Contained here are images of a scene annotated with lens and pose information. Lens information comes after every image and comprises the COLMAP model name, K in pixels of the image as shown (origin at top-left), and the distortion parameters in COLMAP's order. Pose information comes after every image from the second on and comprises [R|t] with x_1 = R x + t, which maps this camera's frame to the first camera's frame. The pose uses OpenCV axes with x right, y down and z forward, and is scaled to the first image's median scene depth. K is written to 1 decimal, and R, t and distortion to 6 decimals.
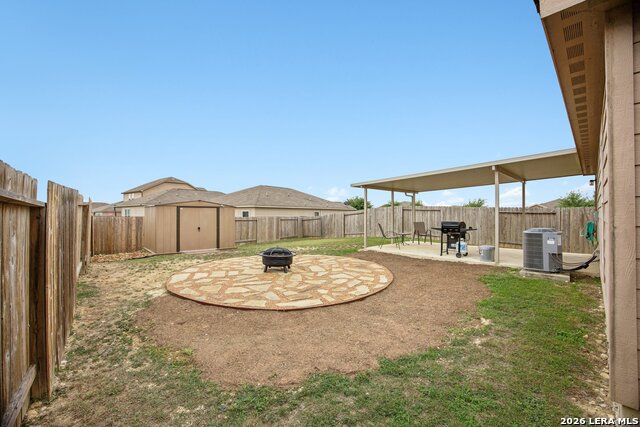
lens RADIAL K [[261.5, 0, 317.6], [0, 261.5, 212.9], [0, 0, 1]] dist [-0.055291, 0.007329]
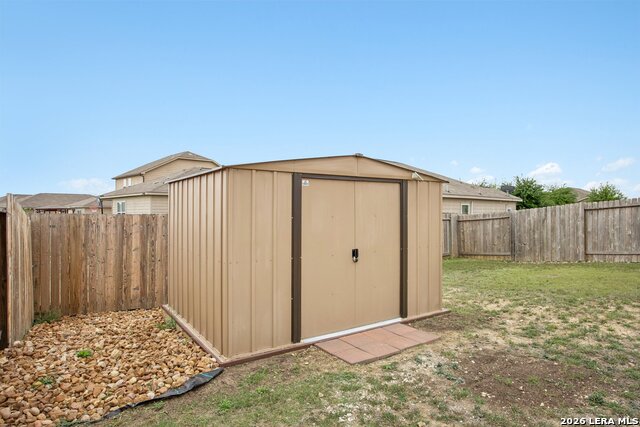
lens RADIAL K [[380.3, 0, 324.9], [0, 380.3, 210.2], [0, 0, 1]] dist [-0.007110, -0.000886]
pose [[0.988524, -0.004283, -0.151002, -0.222339], [0.004736, 0.999985, 0.002638, 0.005598], [0.150988, -0.003323, 0.988530, 0.300086]]
